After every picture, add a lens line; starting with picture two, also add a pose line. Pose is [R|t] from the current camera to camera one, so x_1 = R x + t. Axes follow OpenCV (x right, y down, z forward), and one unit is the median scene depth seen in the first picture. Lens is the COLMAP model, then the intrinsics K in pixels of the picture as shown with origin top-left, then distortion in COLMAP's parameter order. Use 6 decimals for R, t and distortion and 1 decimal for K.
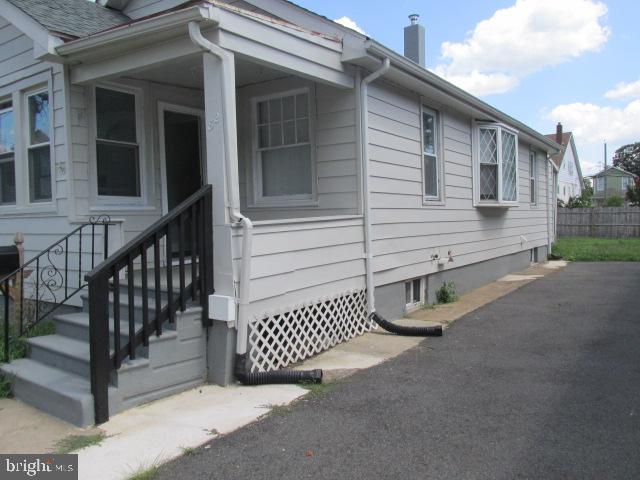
lens RADIAL K [[523.3, 0, 320.0], [0, 523.3, 240.0], [0, 0, 1]] dist [-0.062962, 0.056009]
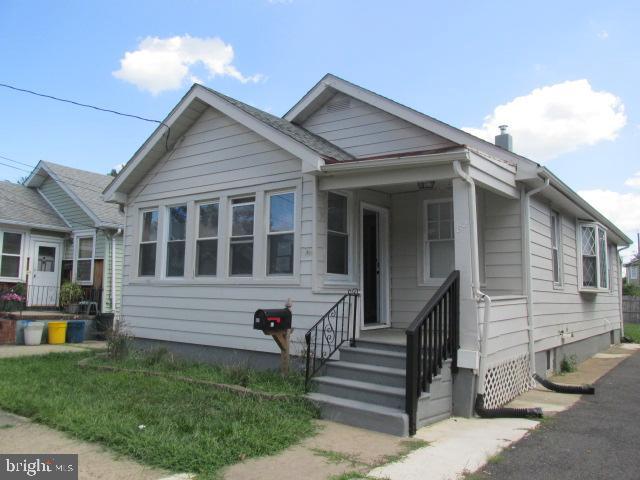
lens RADIAL K [[523.3, 0, 320.0], [0, 523.3, 240.0], [0, 0, 1]] dist [-0.062962, 0.056009]
pose [[0.998522, 0.035647, -0.041034, -0.382708], [-0.041299, 0.988370, -0.146355, 0.024758], [0.035340, 0.147833, 0.988381, -0.304897]]
